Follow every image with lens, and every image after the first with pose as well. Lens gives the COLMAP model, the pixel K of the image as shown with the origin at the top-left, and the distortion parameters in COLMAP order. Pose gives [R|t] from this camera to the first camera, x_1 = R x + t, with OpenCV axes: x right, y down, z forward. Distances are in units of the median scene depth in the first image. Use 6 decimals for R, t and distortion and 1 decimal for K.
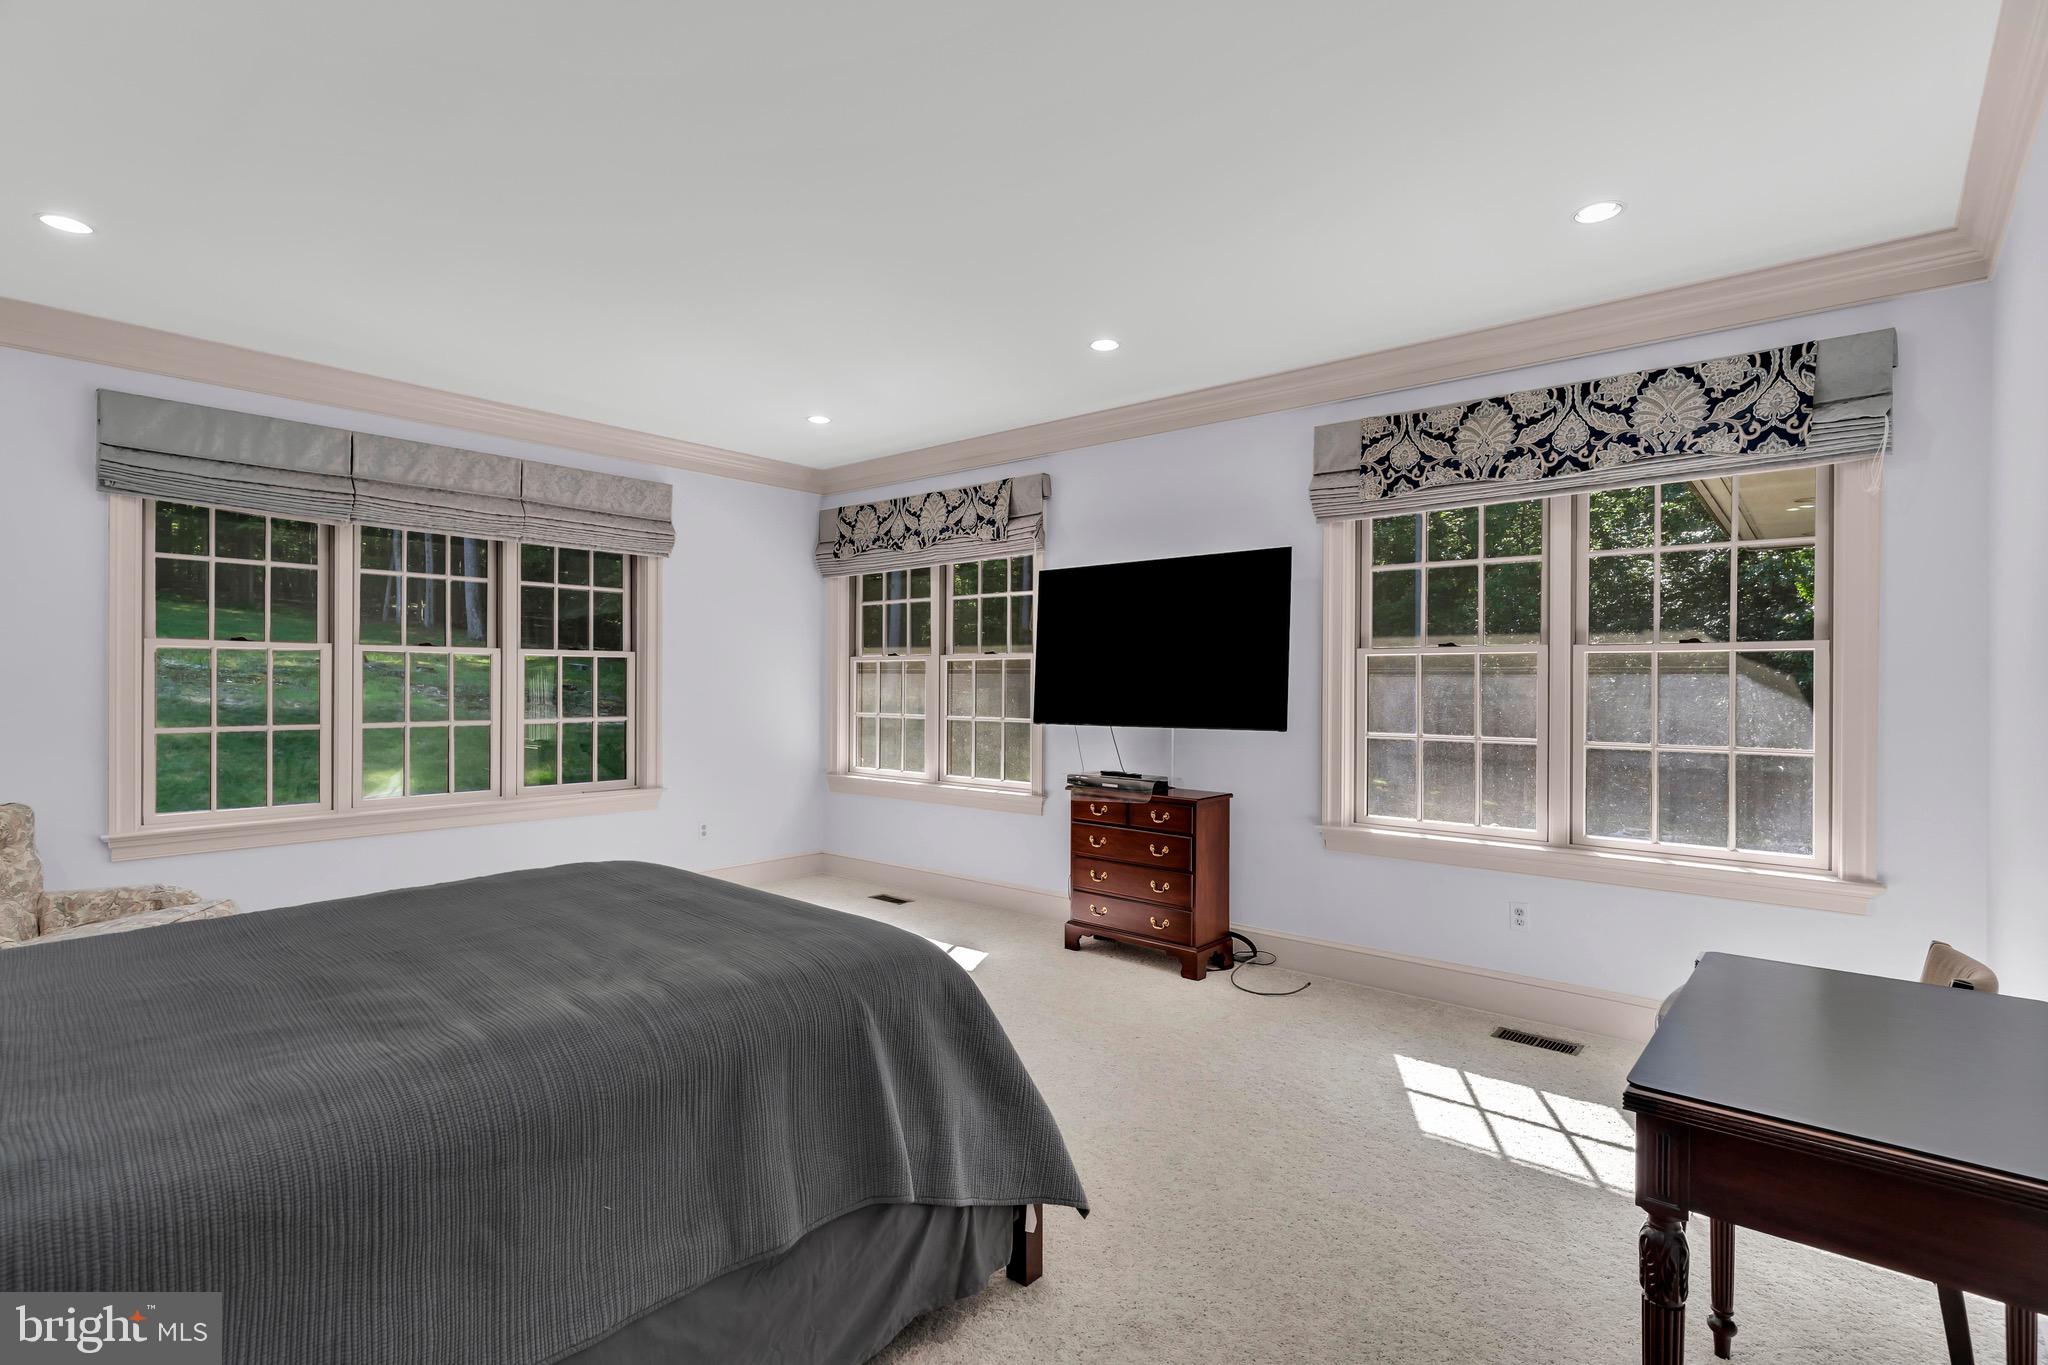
lens RADIAL K [[990.1, 0, 1015.1], [0, 990.1, 687.4], [0, 0, 1]] dist [0.005299, -0.000814]
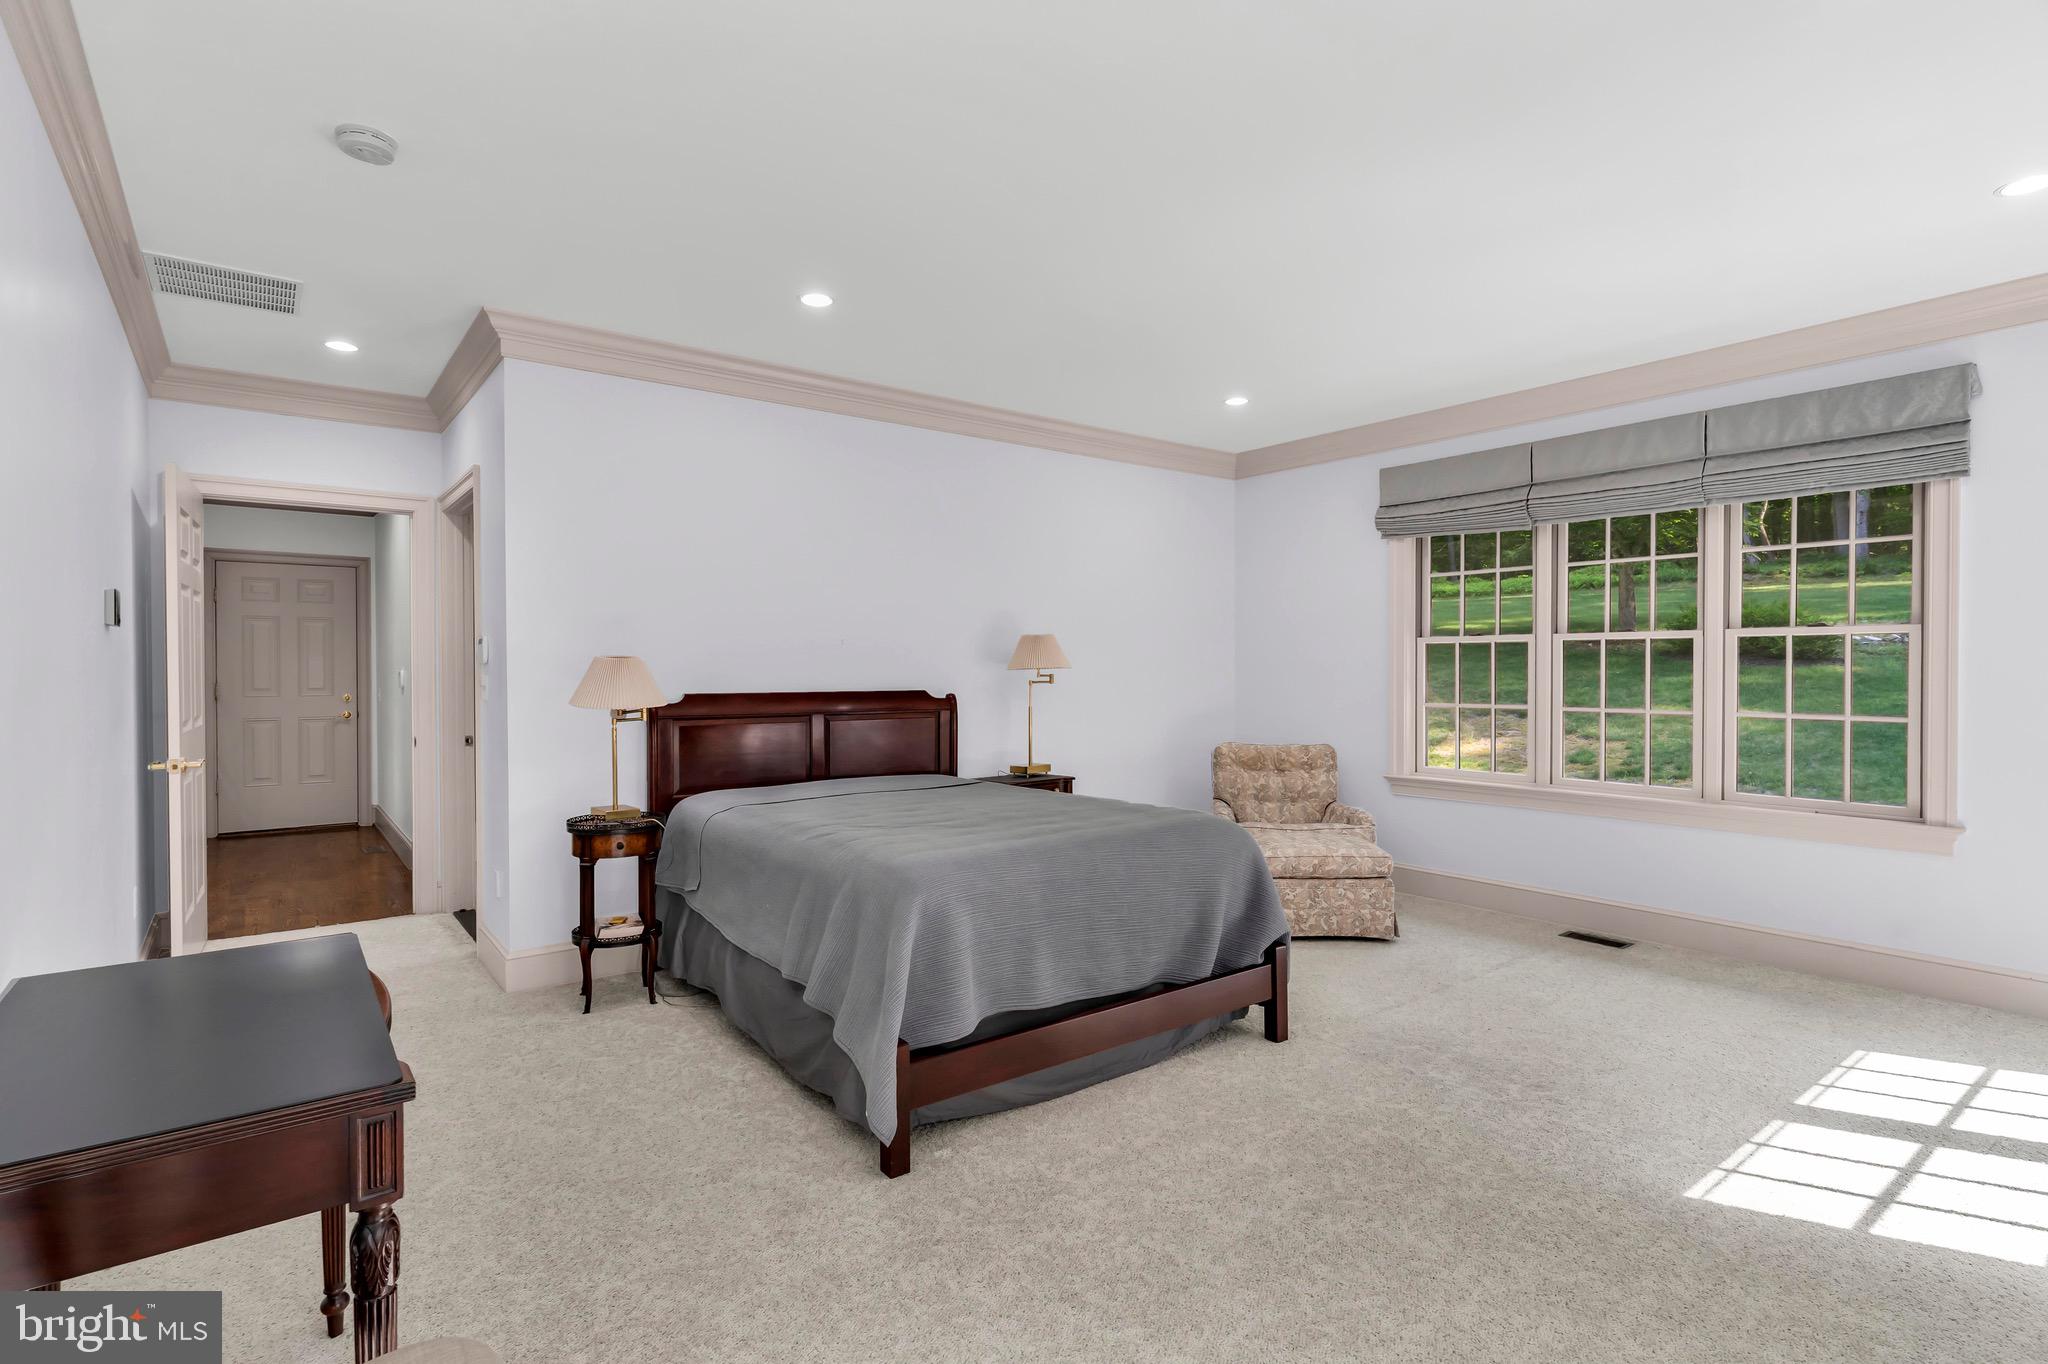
lens RADIAL K [[990.1, 0, 1021.2], [0, 990.1, 683.5], [0, 0, 1]] dist [0.005299, -0.000814]
pose [[-0.210490, 0.014301, -0.977491, 0.436846], [-0.002698, 0.999881, 0.015209, -0.003778], [0.977592, 0.005839, -0.210426, 0.554256]]
